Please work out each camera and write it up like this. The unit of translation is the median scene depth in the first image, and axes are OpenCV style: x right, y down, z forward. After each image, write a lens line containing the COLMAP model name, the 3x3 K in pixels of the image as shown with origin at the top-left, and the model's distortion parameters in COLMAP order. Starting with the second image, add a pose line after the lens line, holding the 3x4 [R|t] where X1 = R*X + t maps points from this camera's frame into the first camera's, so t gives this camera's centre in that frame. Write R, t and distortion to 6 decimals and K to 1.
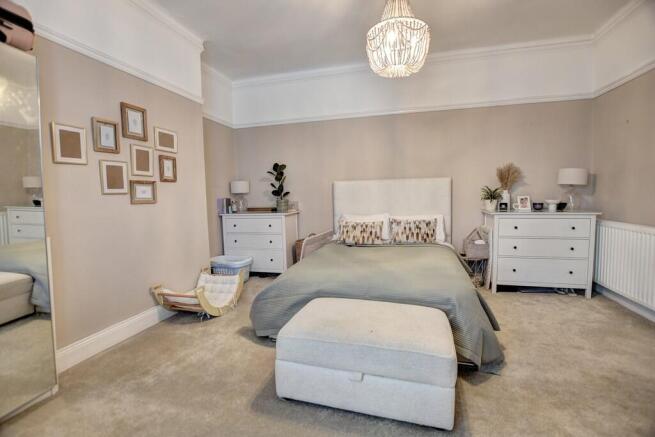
lens RADIAL K [[296.5, 0, 330.9], [0, 296.5, 216.3], [0, 0, 1]] dist [-0.003397, -0.000364]
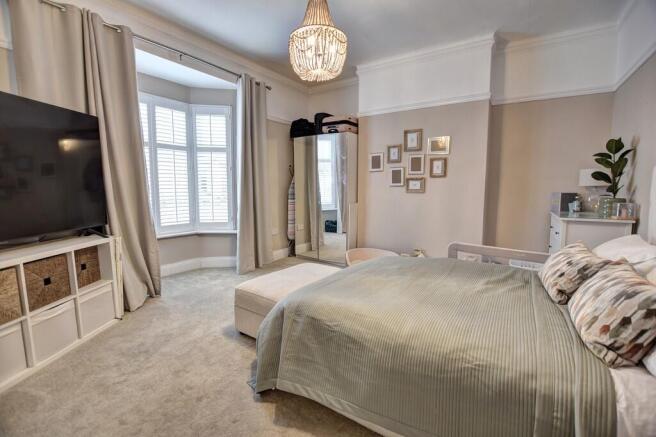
lens RADIAL K [[296.9, 0, 331.4], [0, 296.9, 216.3], [0, 0, 1]] dist [-0.003397, -0.000364]
pose [[-0.348095, 0.111012, -0.930863, 0.978627], [-0.071353, 0.986946, 0.144383, -0.117056], [0.934740, 0.116679, -0.335630, 1.165516]]
